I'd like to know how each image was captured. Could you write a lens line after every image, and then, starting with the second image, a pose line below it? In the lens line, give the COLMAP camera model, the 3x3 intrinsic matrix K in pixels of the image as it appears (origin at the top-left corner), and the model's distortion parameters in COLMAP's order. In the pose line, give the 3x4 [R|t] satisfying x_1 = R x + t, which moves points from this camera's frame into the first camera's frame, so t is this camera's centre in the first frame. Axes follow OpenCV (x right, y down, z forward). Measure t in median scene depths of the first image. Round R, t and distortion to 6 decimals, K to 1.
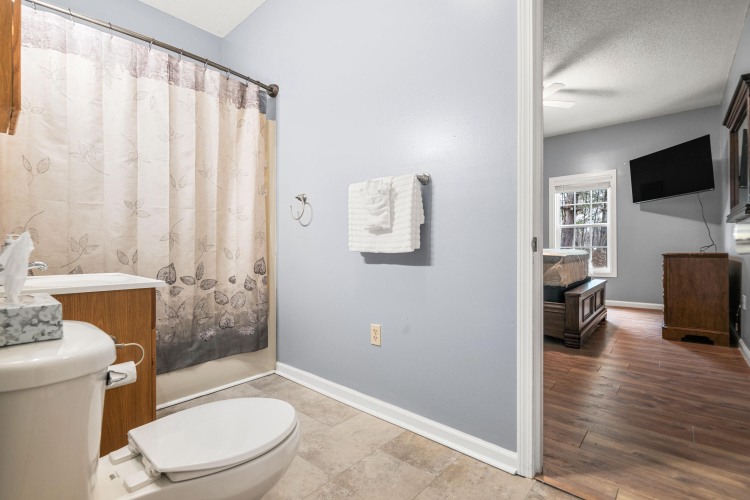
lens RADIAL K [[363.4, 0, 371.2], [0, 363.4, 248.9], [0, 0, 1]] dist [-0.002083, 0.001292]
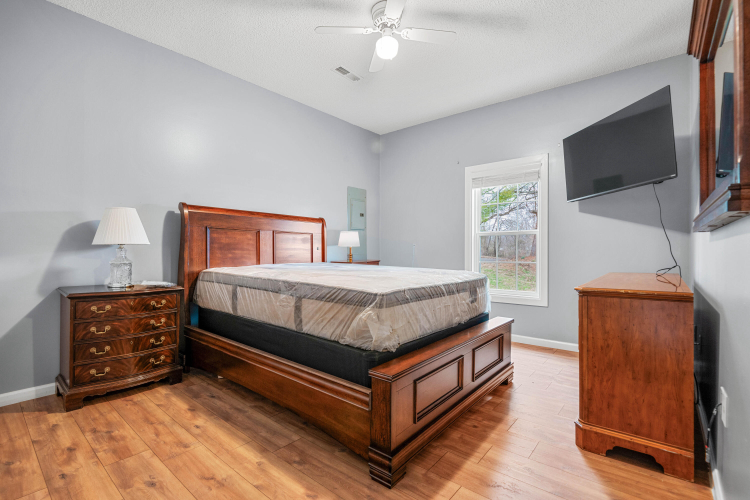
lens RADIAL K [[348.7, 0, 375.6], [0, 348.7, 250.8], [0, 0, 1]] dist [-0.009373, -0.000538]
pose [[0.999899, 0.007356, 0.012163, 0.511623], [-0.007342, 0.999972, -0.001158, -0.039573], [-0.012171, 0.001069, 0.999925, 0.502527]]
